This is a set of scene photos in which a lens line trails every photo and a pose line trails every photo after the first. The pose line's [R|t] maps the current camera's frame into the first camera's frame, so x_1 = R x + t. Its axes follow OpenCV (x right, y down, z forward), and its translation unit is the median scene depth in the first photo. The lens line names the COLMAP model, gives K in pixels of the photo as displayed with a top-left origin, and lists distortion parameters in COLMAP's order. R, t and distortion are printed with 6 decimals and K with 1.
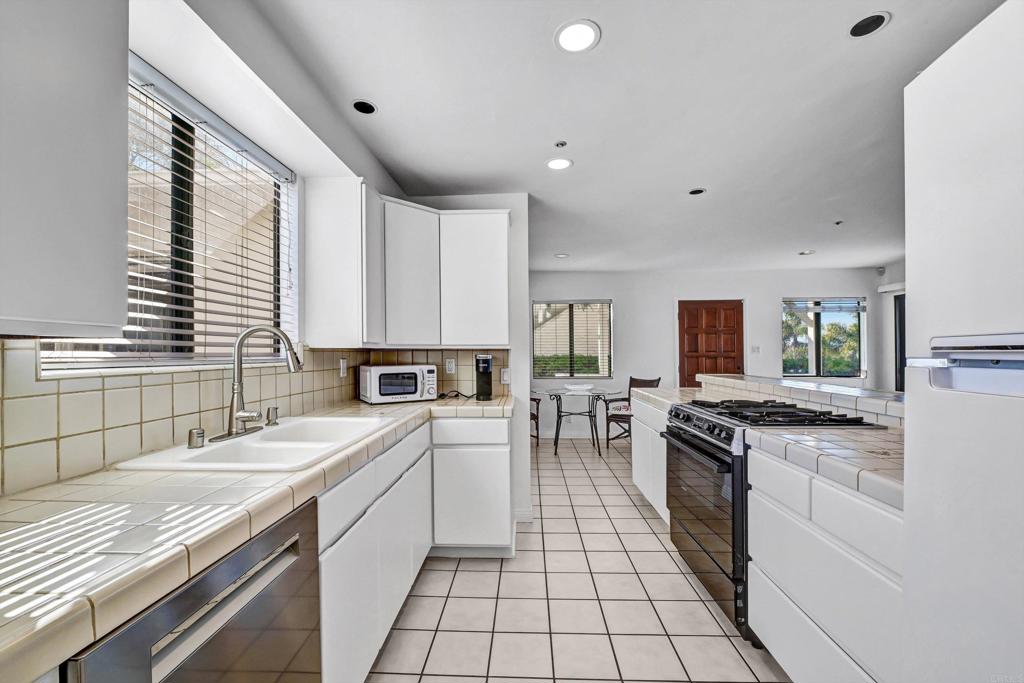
lens RADIAL K [[405.3, 0, 521.2], [0, 405.3, 357.9], [0, 0, 1]] dist [-0.008226, 0.000023]
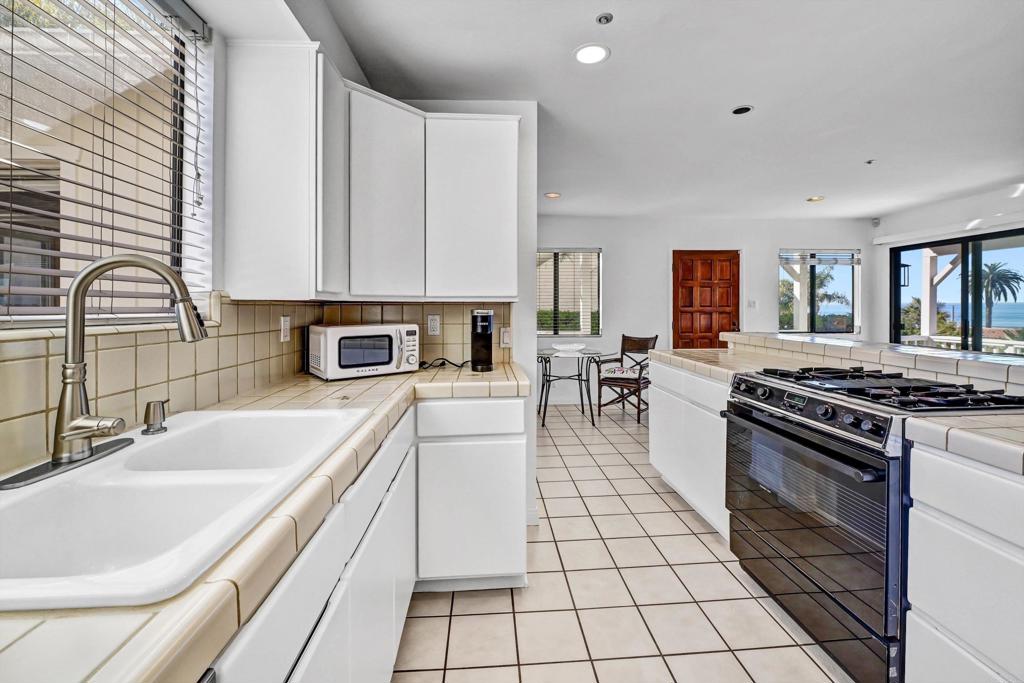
lens RADIAL K [[405.3, 0, 513.2], [0, 405.3, 306.8], [0, 0, 1]] dist [-0.008226, 0.000023]
pose [[0.995012, 0.000080, 0.099757, -0.119919], [0.001505, 0.999874, -0.015813, -0.001751], [-0.099746, 0.015885, 0.994886, 0.270983]]
